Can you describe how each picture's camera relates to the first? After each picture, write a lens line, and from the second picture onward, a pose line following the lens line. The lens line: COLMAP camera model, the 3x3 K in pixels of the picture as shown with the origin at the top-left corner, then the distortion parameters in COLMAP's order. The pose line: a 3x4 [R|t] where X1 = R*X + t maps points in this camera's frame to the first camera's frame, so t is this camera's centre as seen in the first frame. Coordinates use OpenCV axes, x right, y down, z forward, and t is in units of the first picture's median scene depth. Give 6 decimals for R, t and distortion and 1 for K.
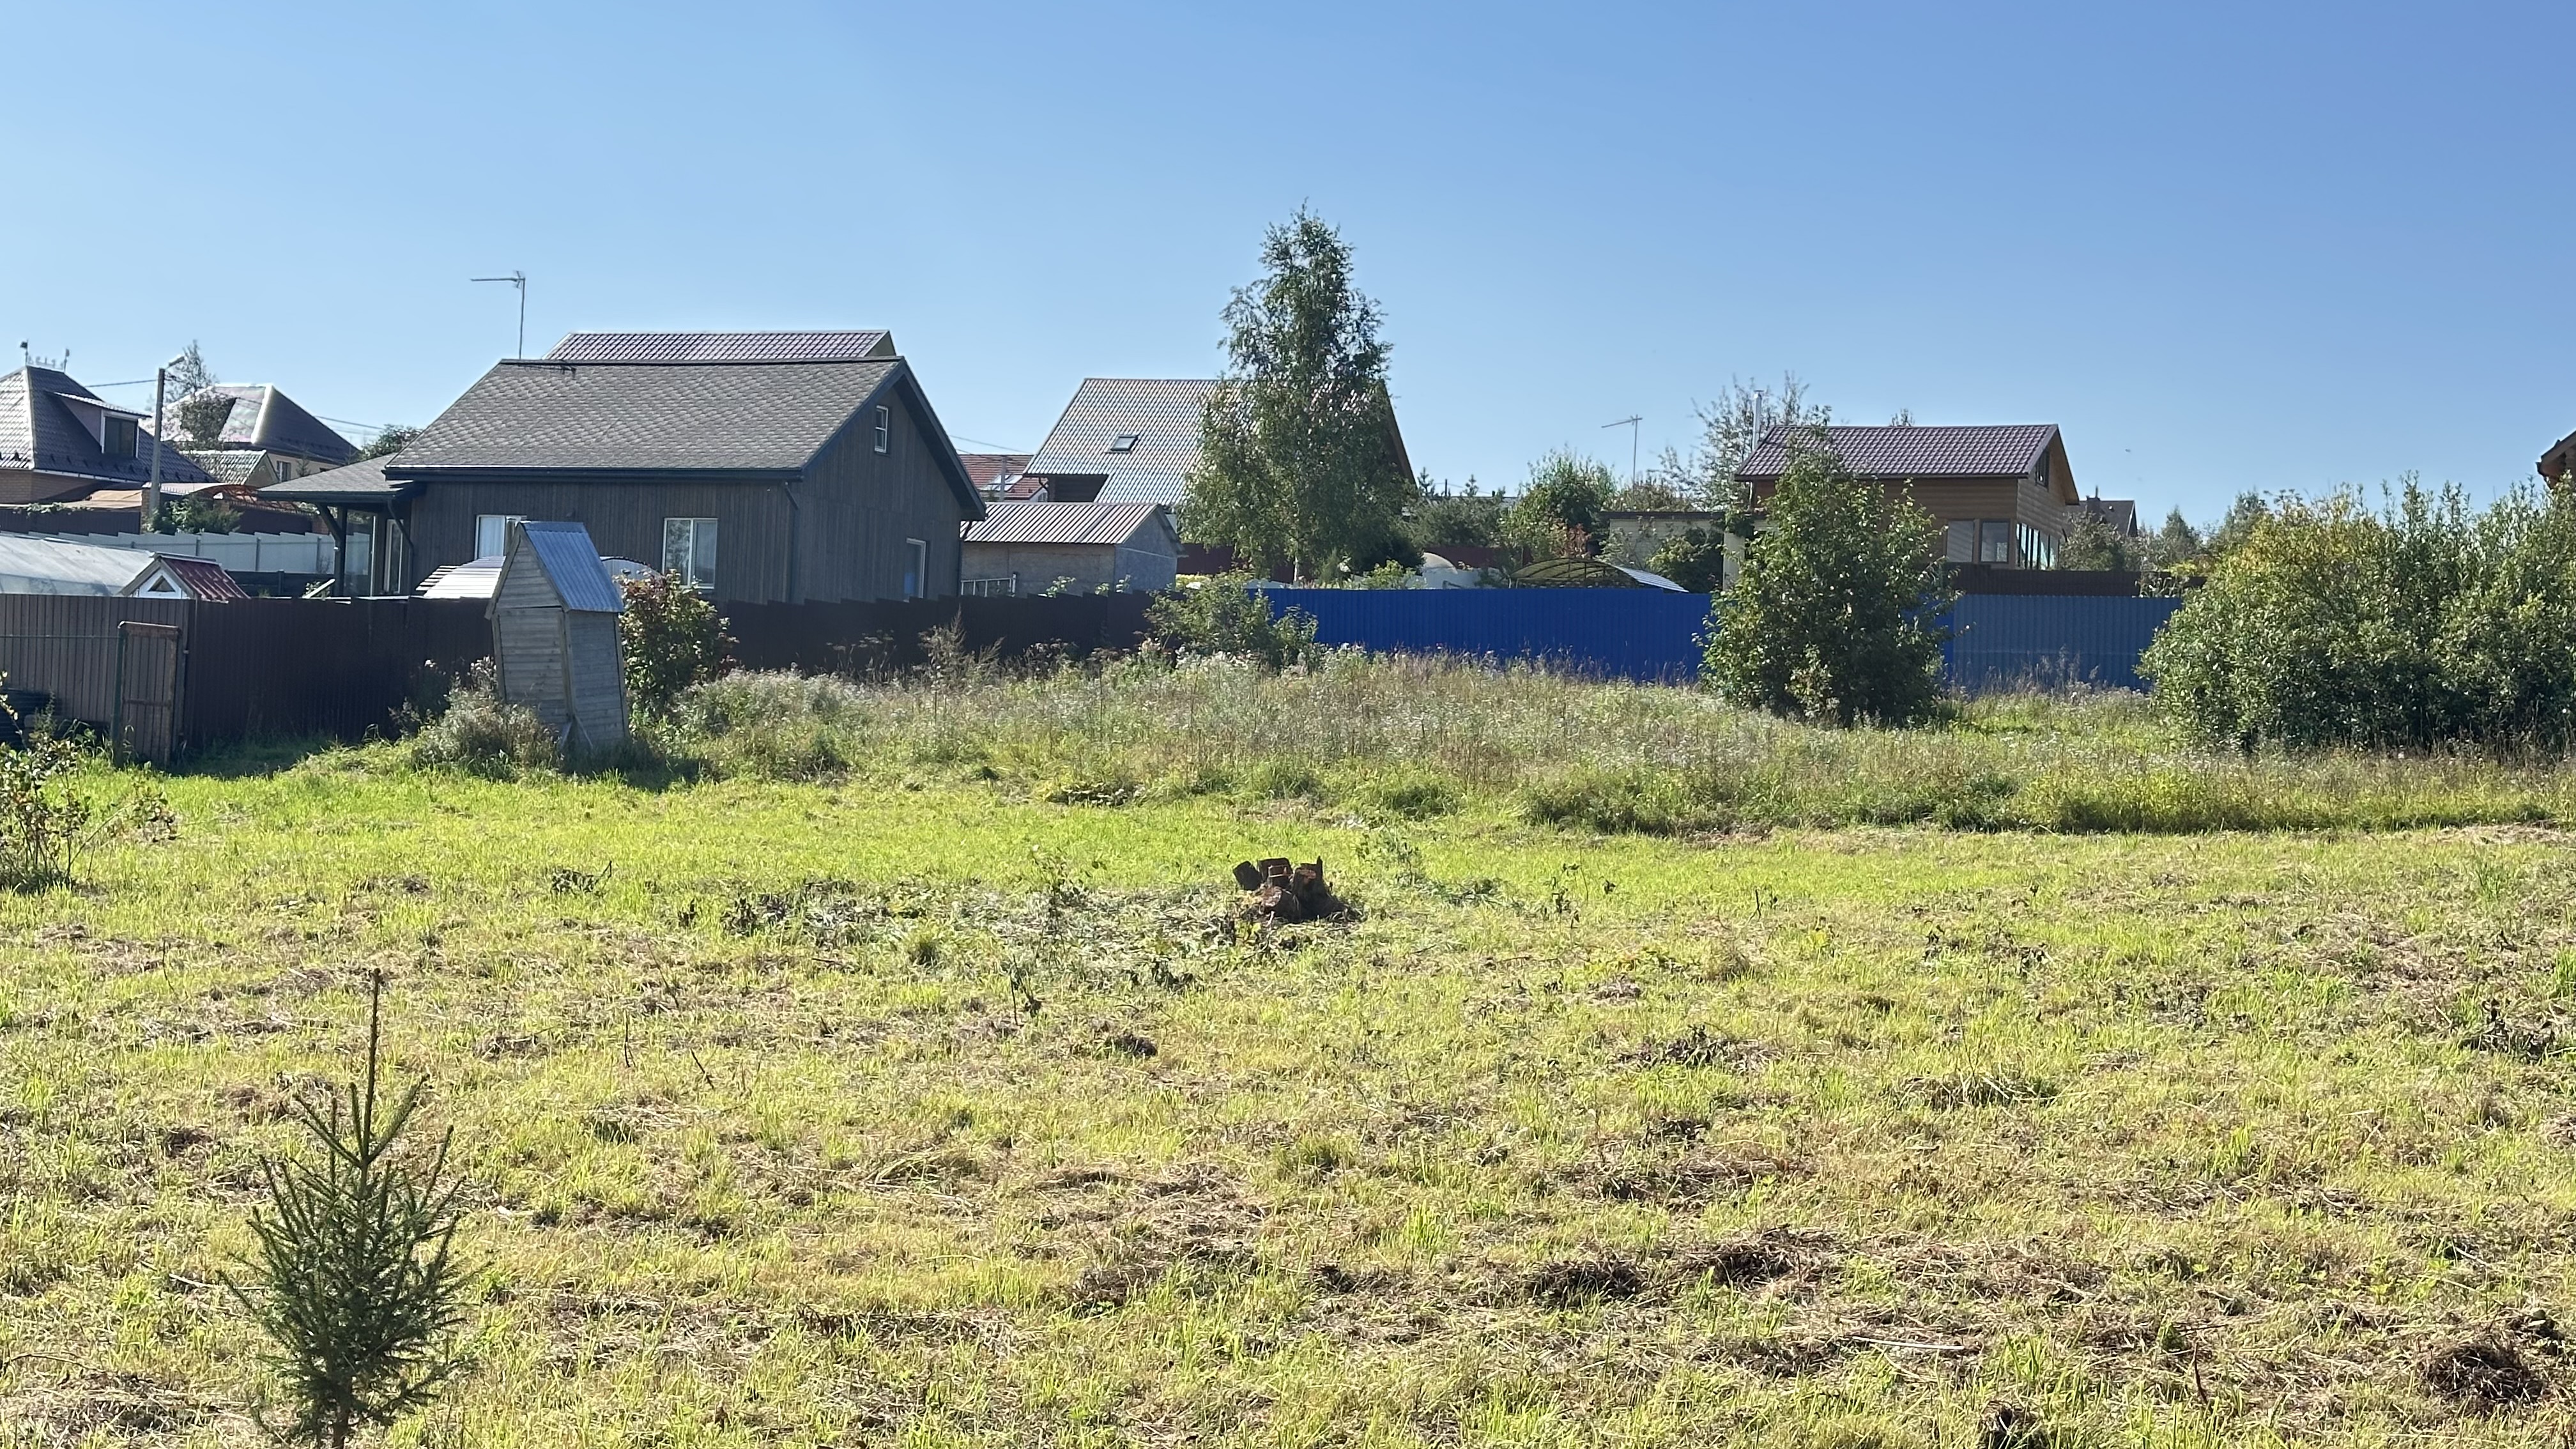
lens RADIAL K [[3567.4, 0, 1300.1], [0, 3567.4, 622.9], [0, 0, 1]] dist [0.090250, 0.000000]
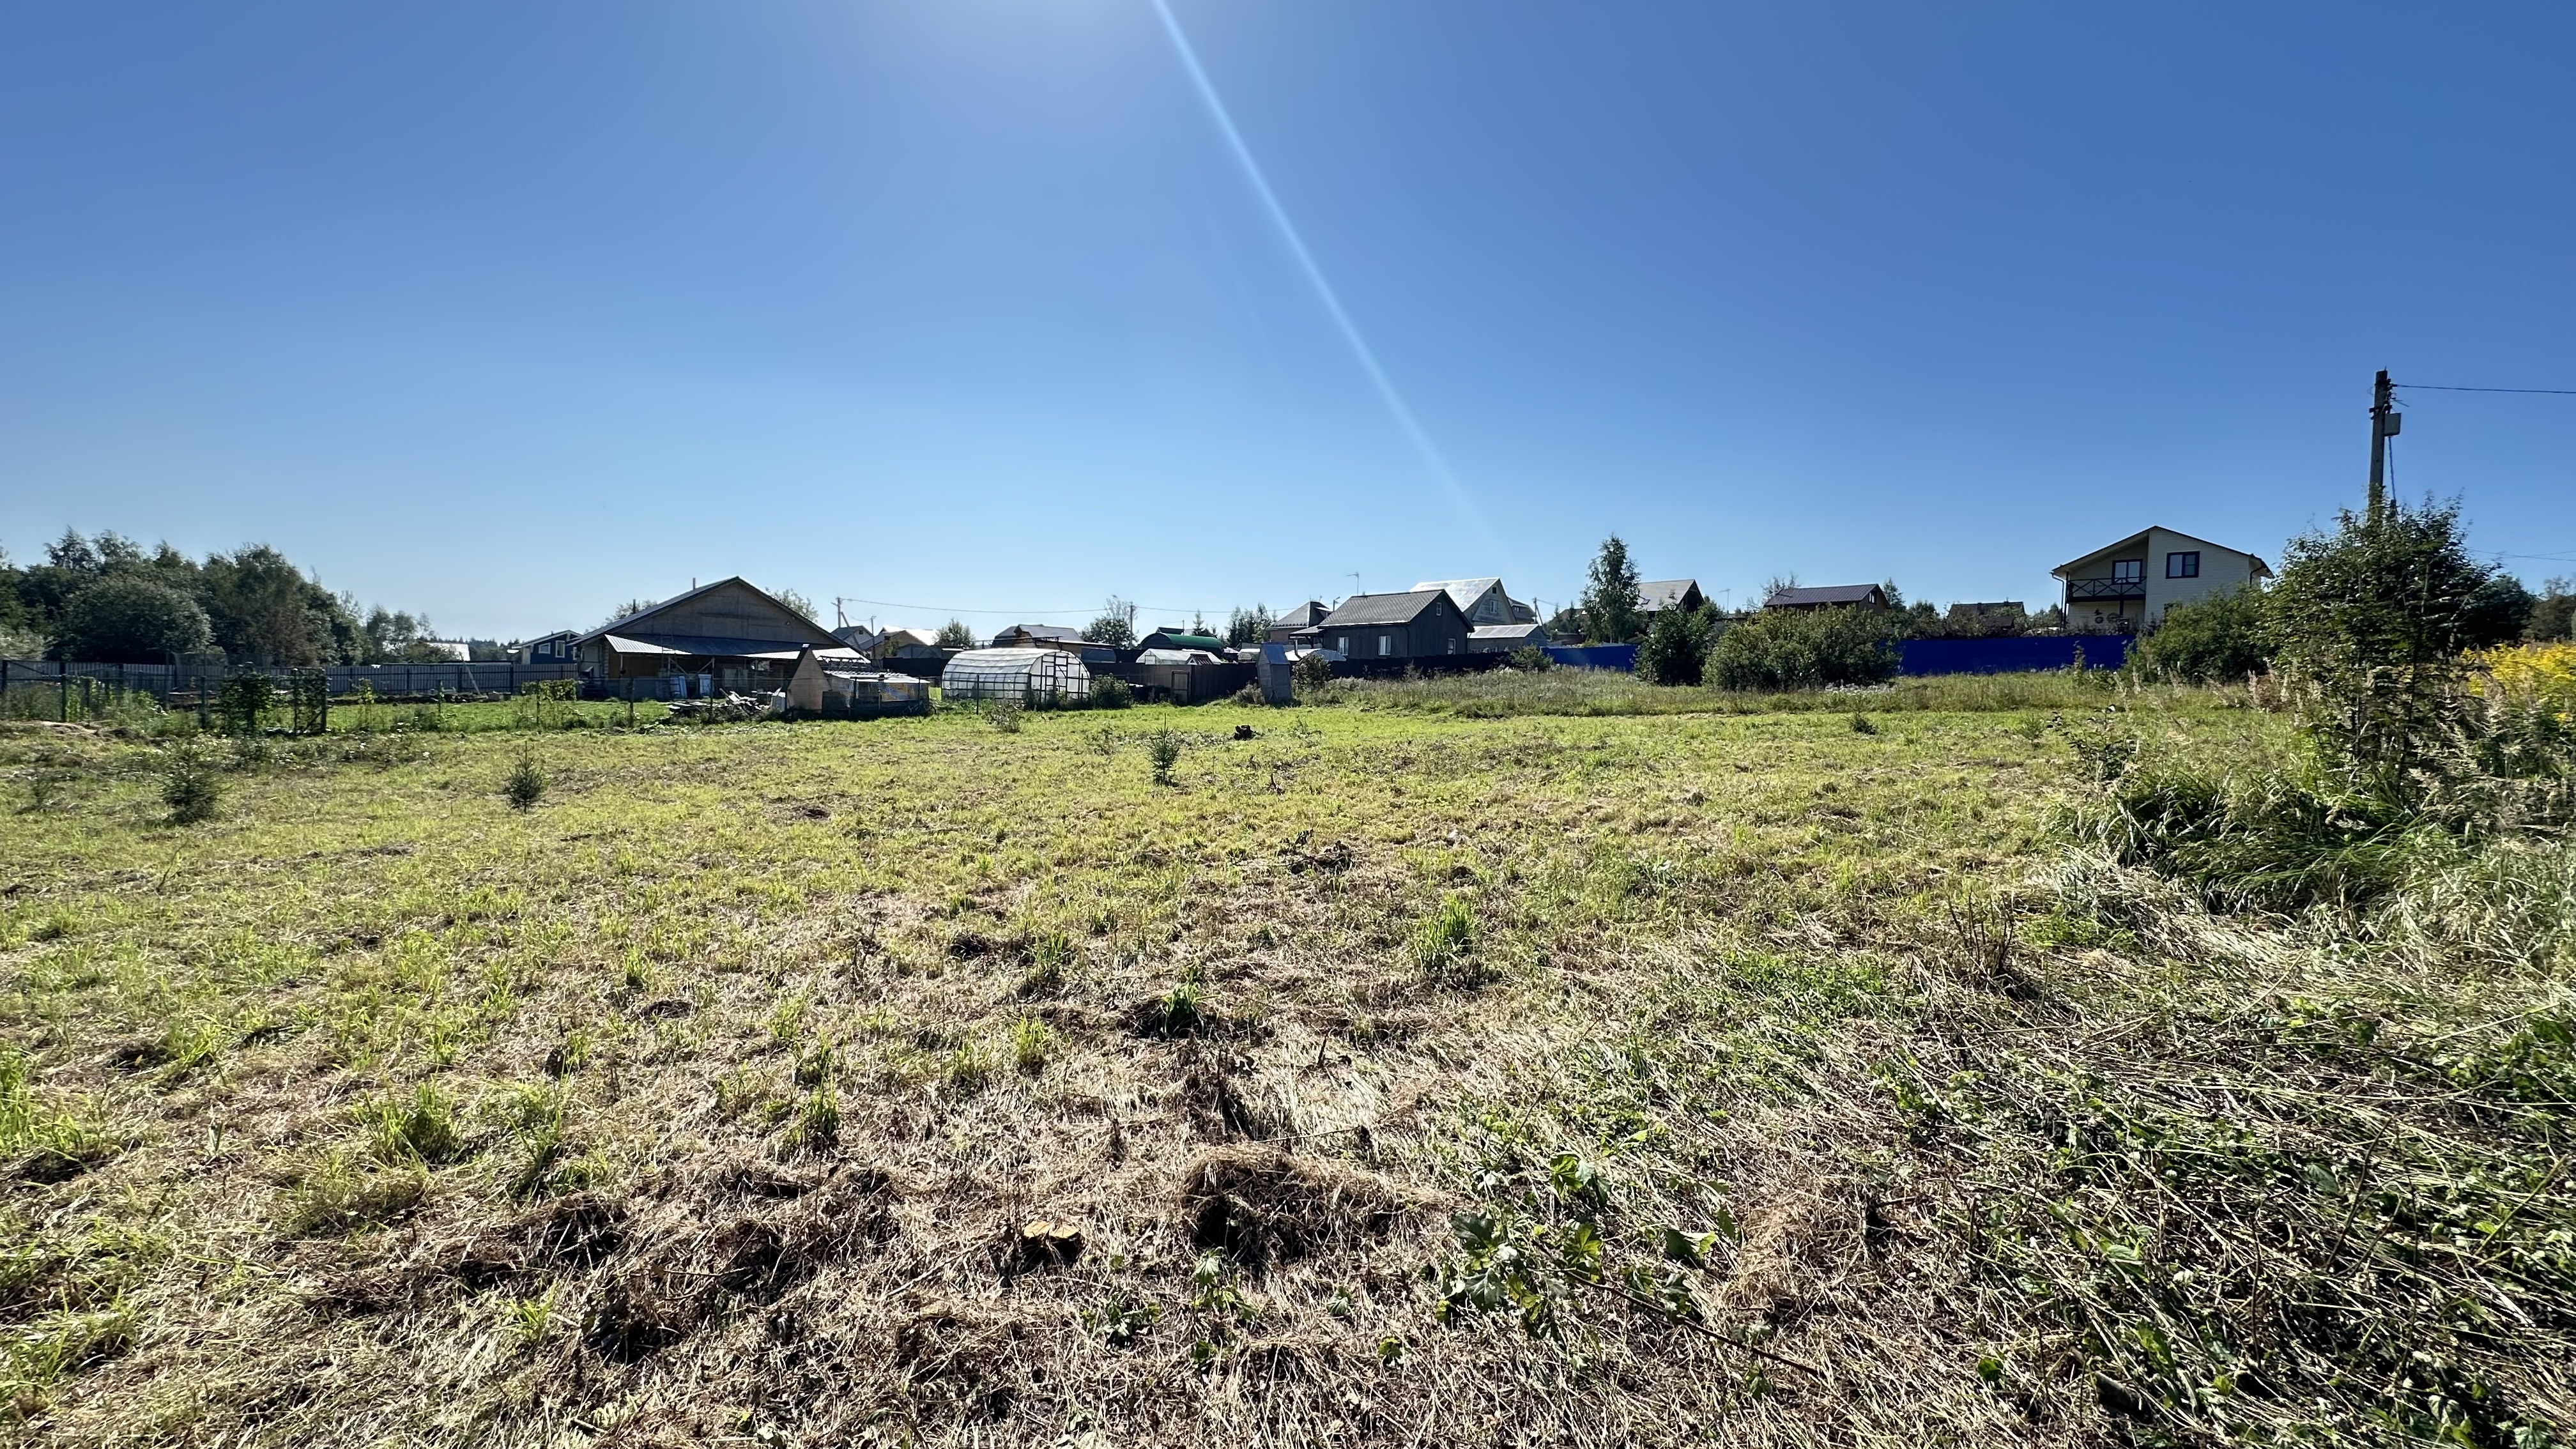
lens RADIAL K [[1018.6, 0, 1285.6], [0, 1018.6, 719.1], [0, 0, 1]] dist [-0.003852, 0.000391]
pose [[0.901042, -0.008084, -0.433657, 0.192057], [0.033212, 0.998177, 0.050402, 0.000364], [0.432459, -0.059817, 0.899667, -0.016834]]
